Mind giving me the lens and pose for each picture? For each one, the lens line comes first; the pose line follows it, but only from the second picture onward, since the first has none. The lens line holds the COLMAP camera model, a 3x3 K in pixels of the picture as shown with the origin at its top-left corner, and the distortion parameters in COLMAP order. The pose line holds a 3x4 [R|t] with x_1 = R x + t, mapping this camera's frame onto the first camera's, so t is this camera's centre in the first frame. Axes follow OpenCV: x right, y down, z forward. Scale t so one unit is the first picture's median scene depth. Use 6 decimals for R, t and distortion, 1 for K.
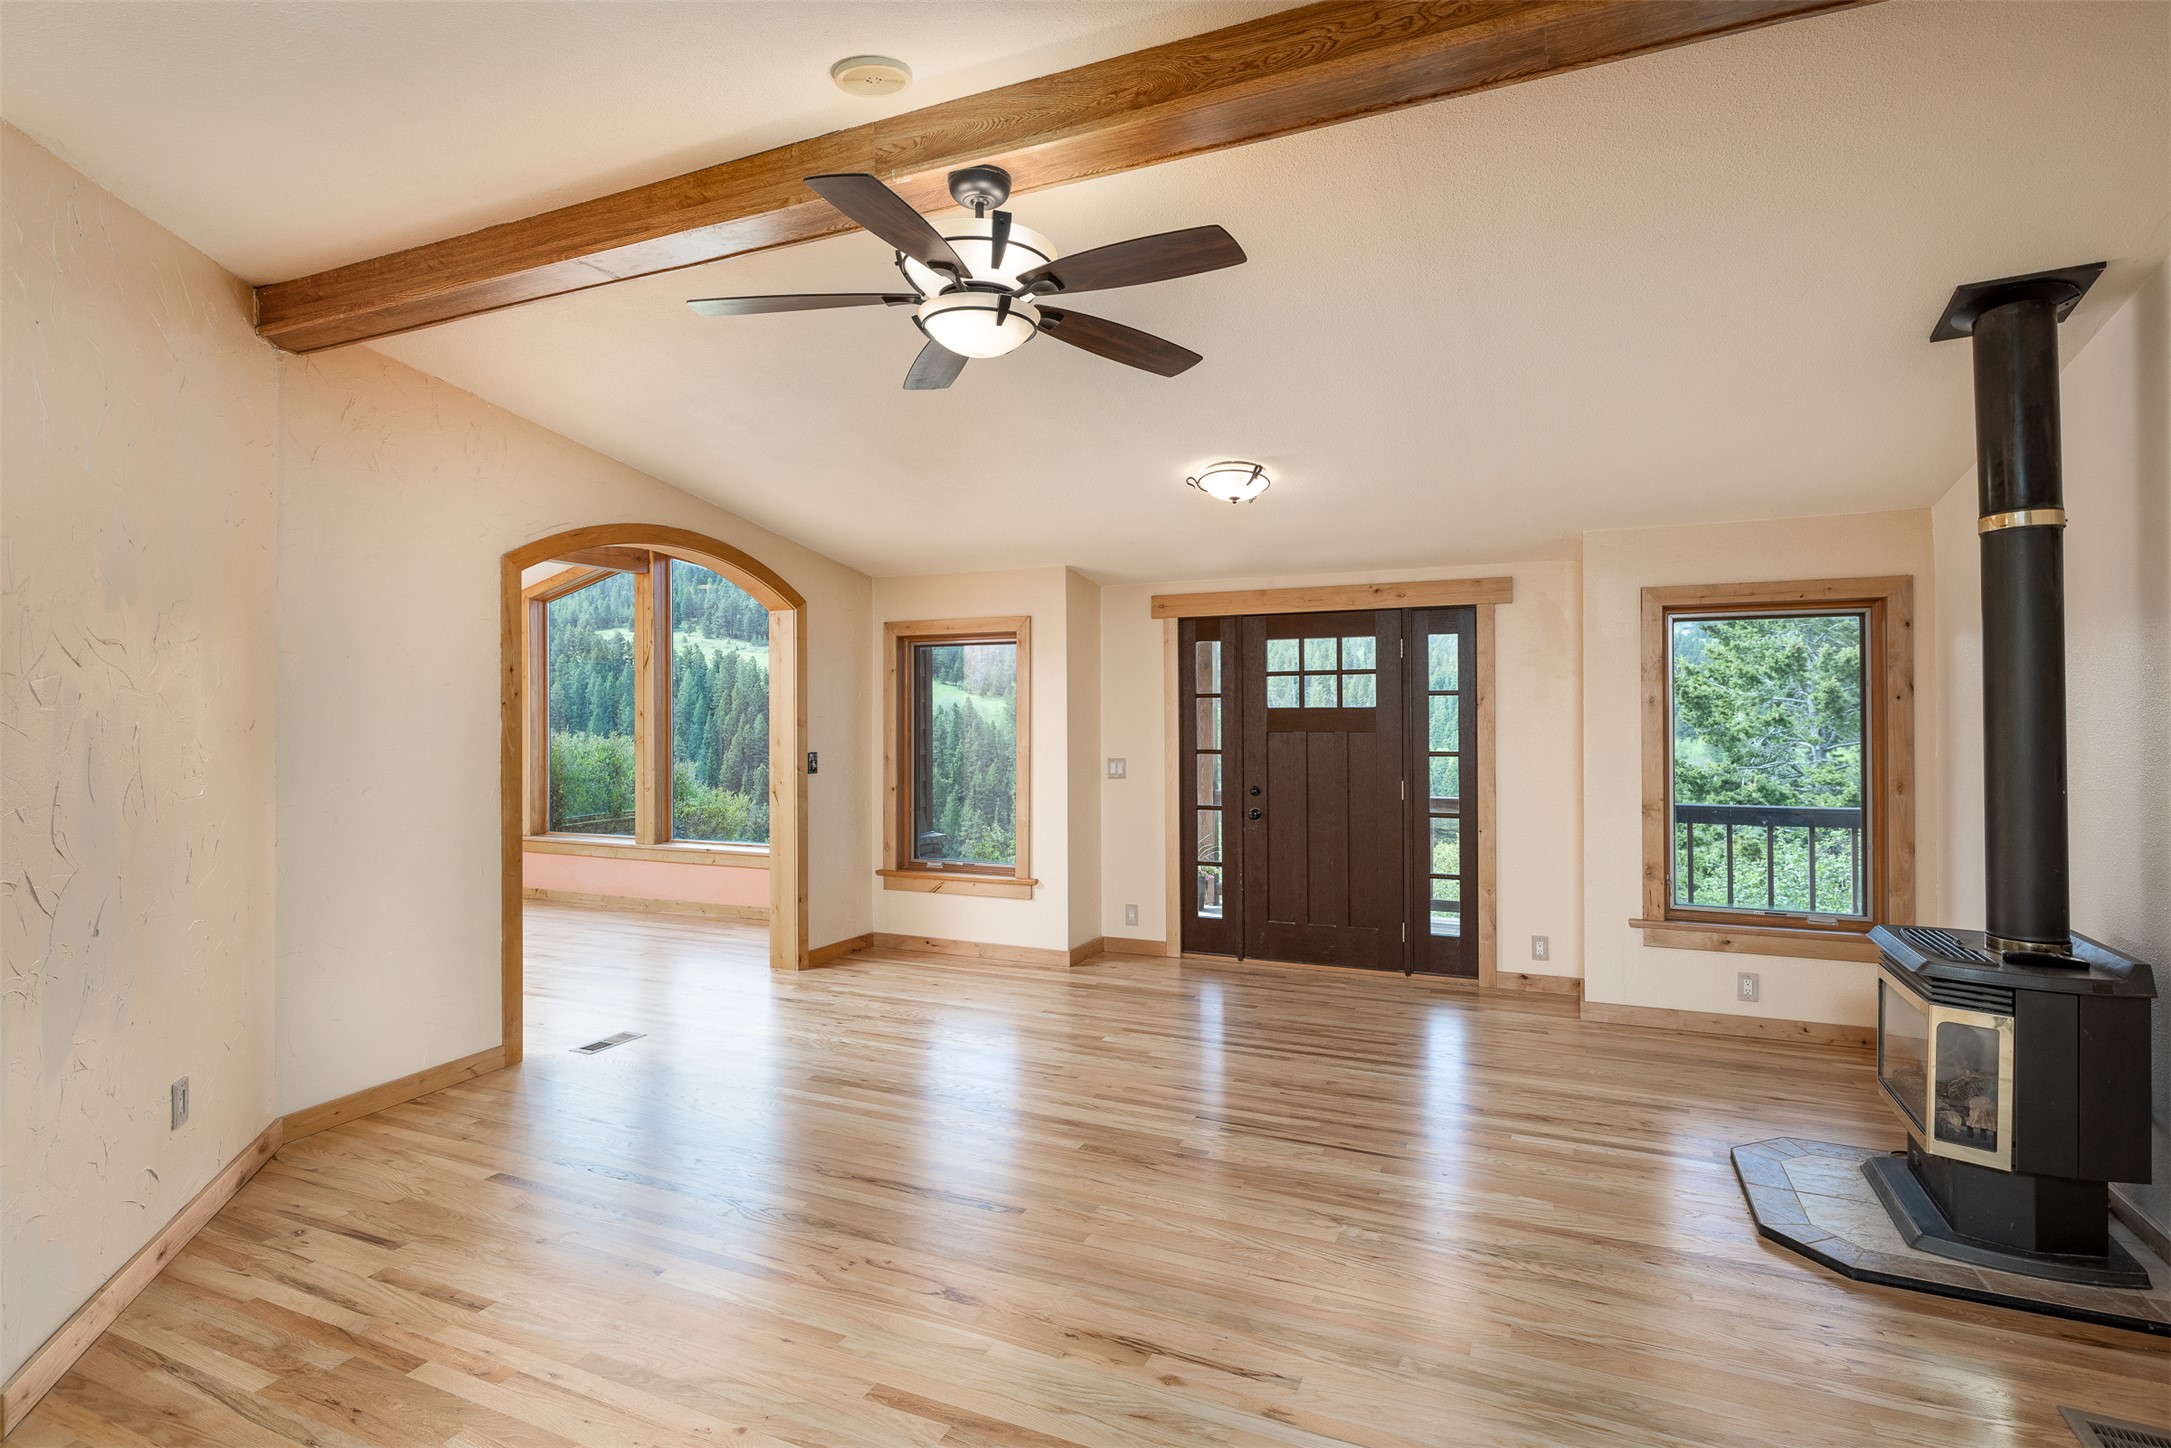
lens RADIAL K [[1101.9, 0, 1150.4], [0, 1101.9, 706.0], [0, 0, 1]] dist [-0.003554, 0.002595]
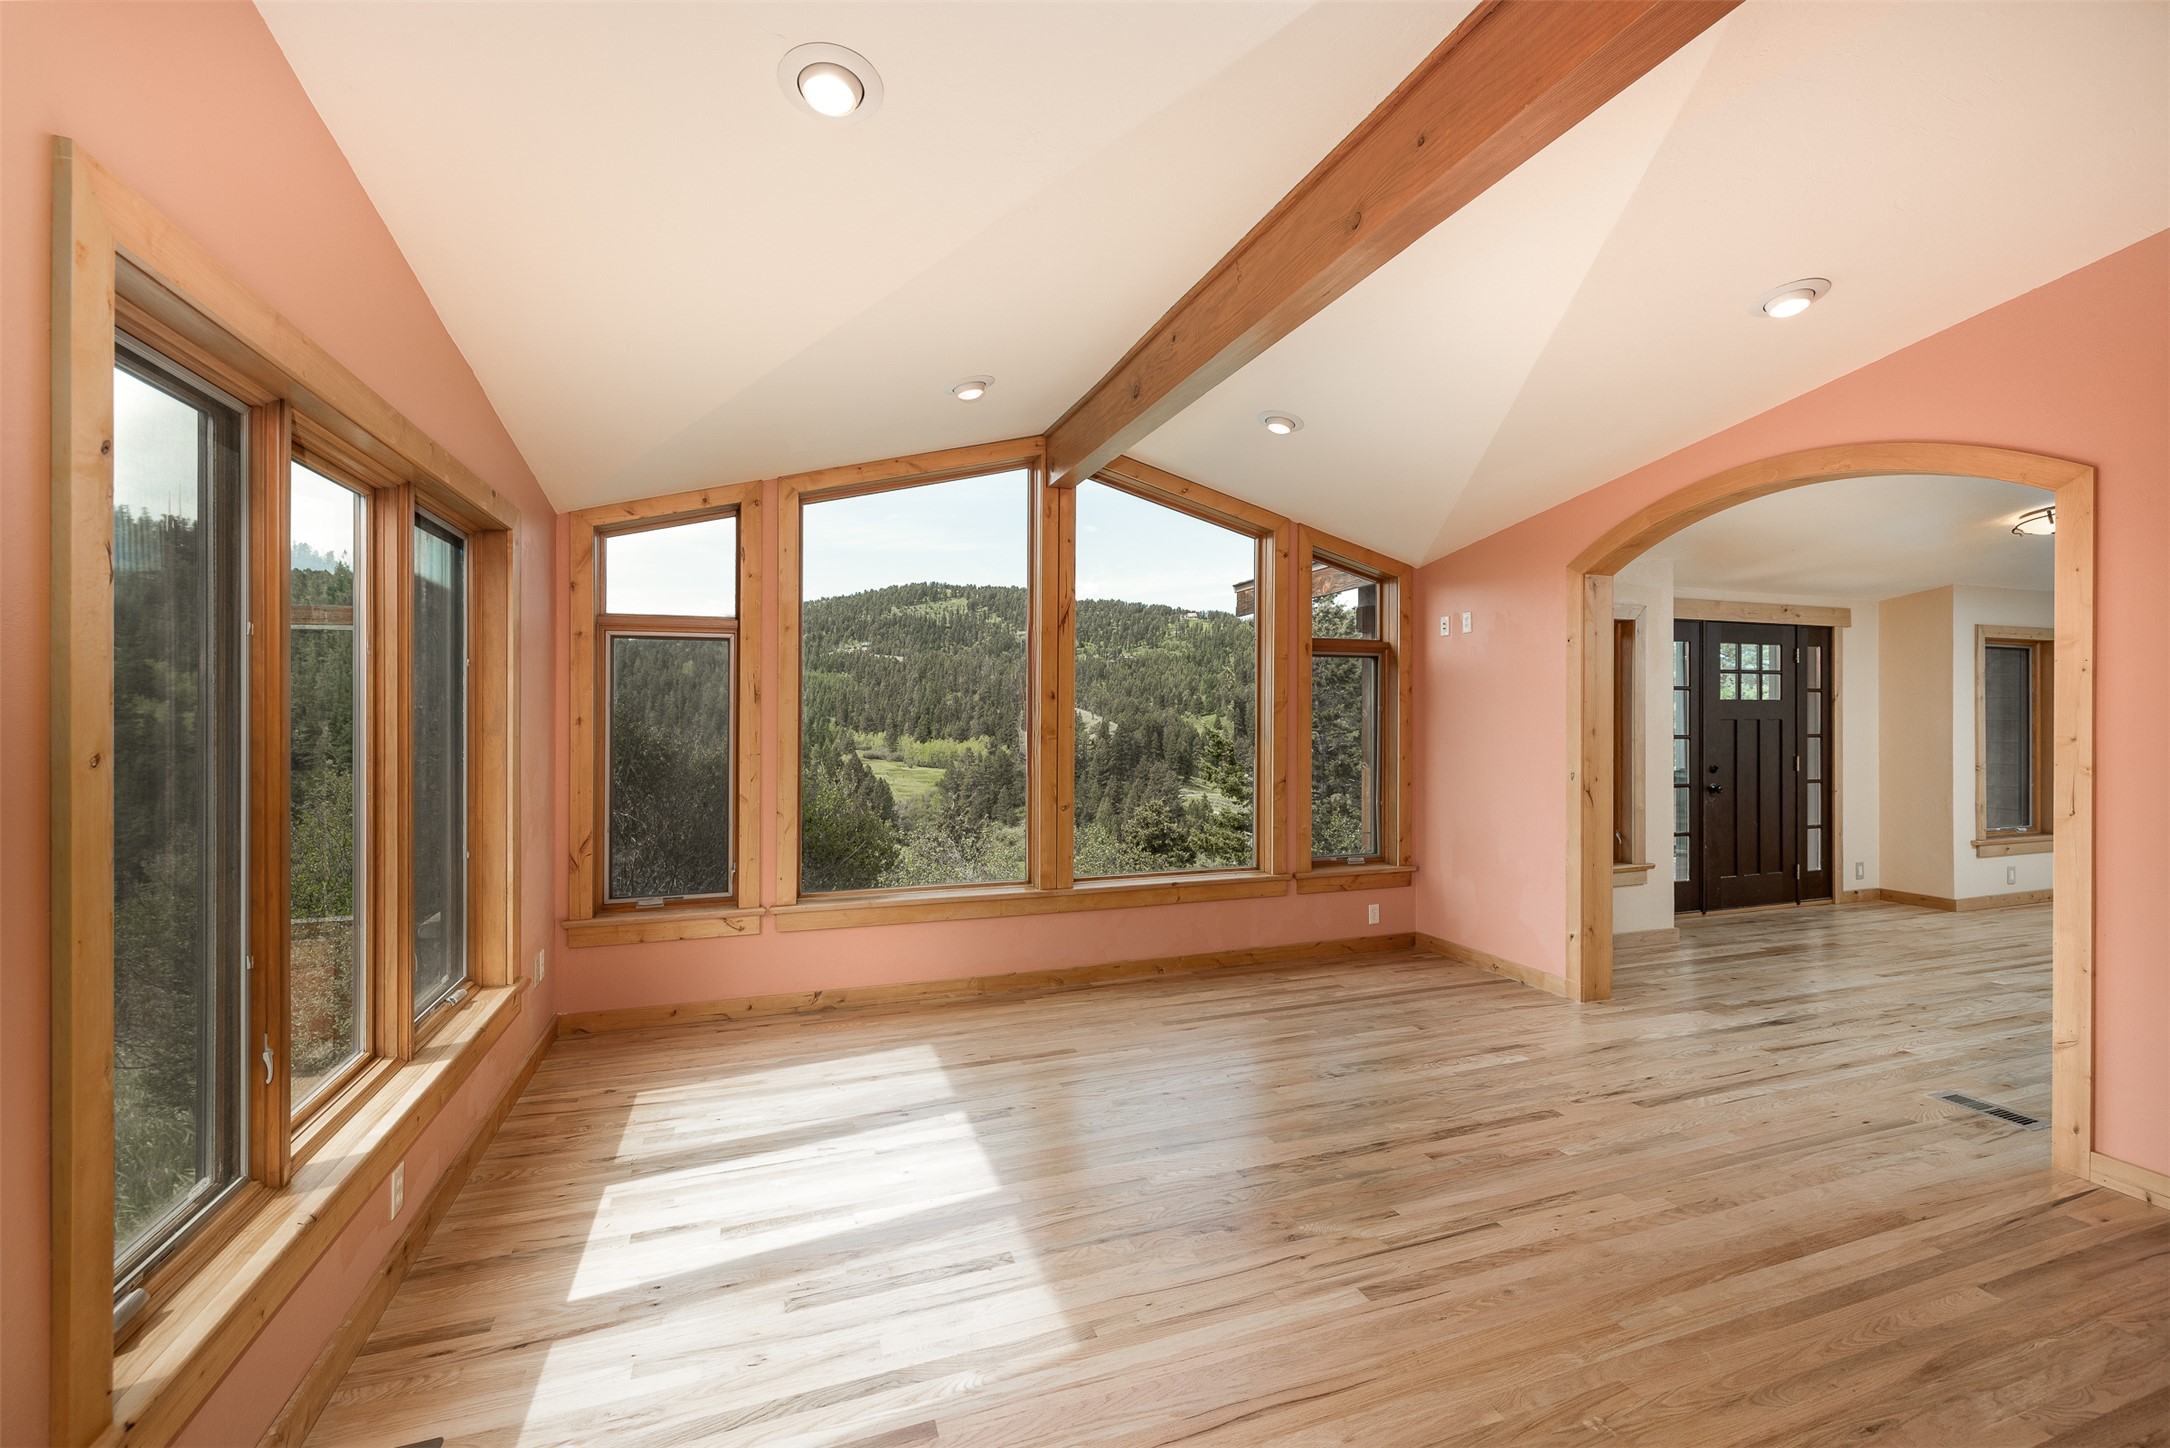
lens RADIAL K [[918.7, 0, 1093.1], [0, 918.7, 723.1], [0, 0, 1]] dist [0.003372, 0.000894]
pose [[0.722551, 0.000410, 0.691317, -1.401968], [-0.005005, 0.999977, 0.004638, 0.032977], [-0.691299, -0.006811, 0.722537, 0.972578]]
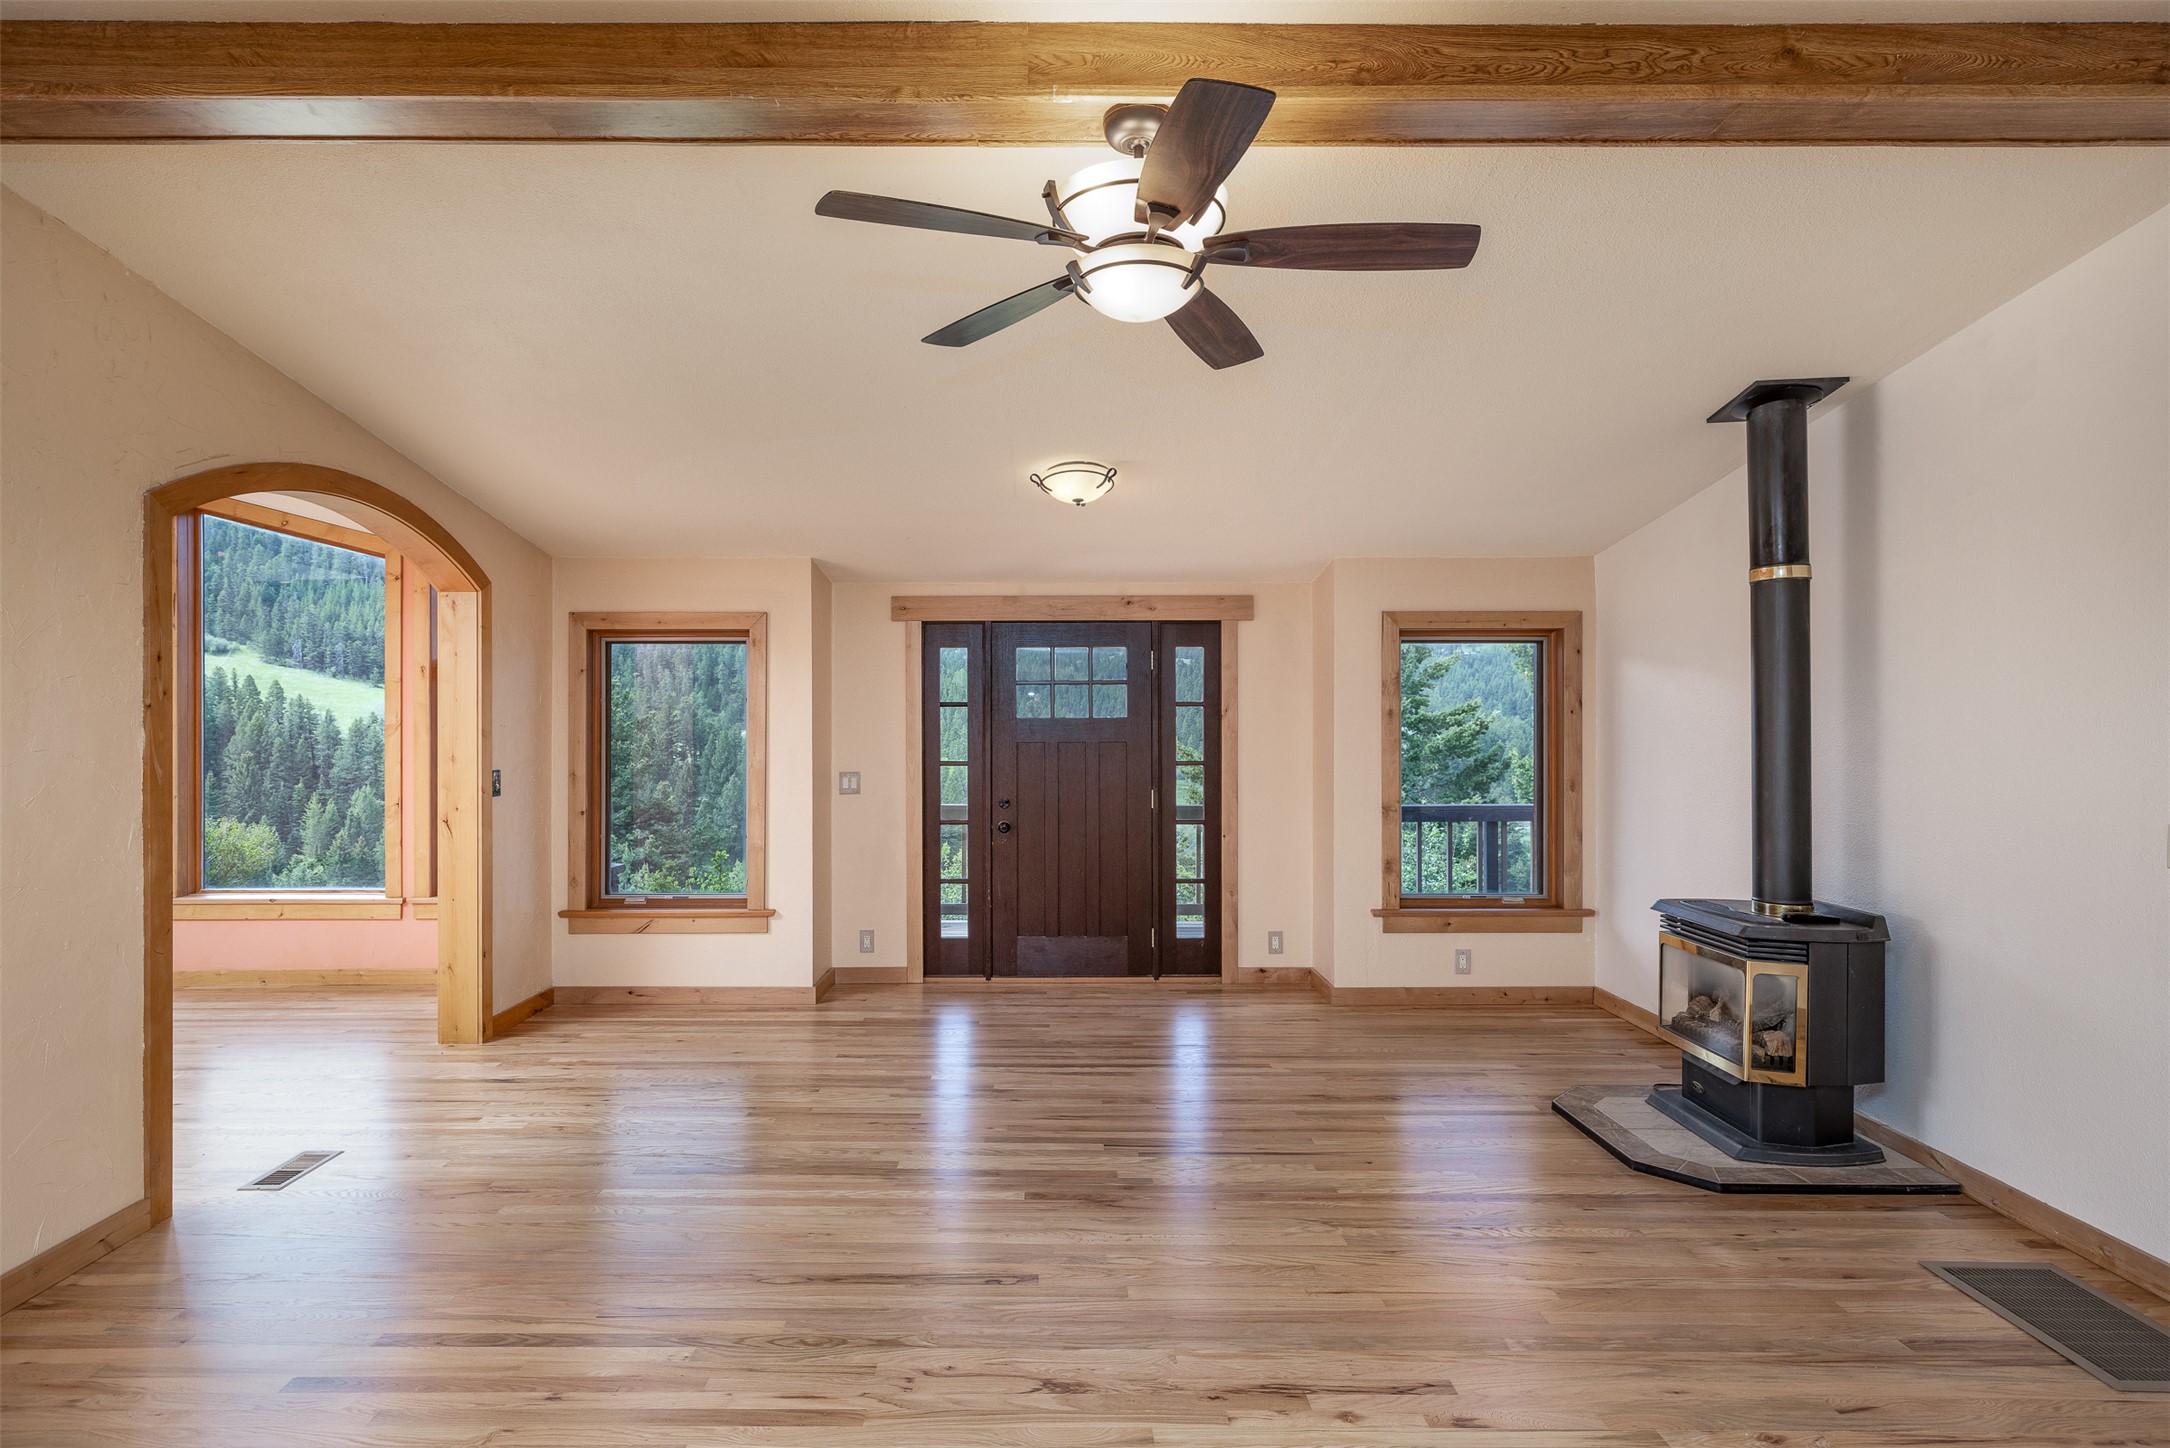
lens RADIAL K [[1101.4, 0, 1077.4], [0, 1101.4, 722.8], [0, 0, 1]] dist [-0.003554, 0.002595]
pose [[0.912083, 0.003088, 0.409994, -0.312486], [-0.005598, 0.999972, 0.004922, 0.001246], [-0.409967, -0.006785, 0.912075, 0.117700]]
